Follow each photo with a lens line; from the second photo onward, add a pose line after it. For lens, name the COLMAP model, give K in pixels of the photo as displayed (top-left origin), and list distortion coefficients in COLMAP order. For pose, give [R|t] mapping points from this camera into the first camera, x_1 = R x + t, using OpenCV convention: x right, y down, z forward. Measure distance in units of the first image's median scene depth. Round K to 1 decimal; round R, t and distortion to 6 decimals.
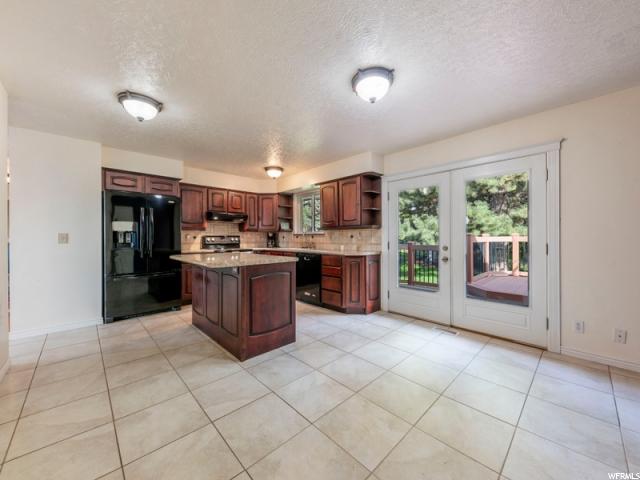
lens RADIAL K [[243.7, 0, 320.0], [0, 243.7, 236.9], [0, 0, 1]] dist [-0.000856, -0.000055]
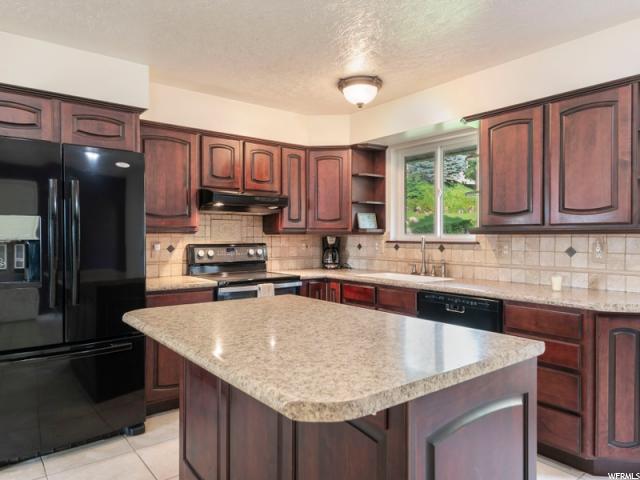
lens RADIAL K [[428.6, 0, 319.5], [0, 428.6, 238.8], [0, 0, 1]] dist [0.000398, 0.002831]
pose [[0.995128, 0.004953, -0.098466, -0.180911], [-0.003959, 0.999939, 0.010296, -0.025383], [0.098511, -0.009856, 0.995087, 0.273603]]
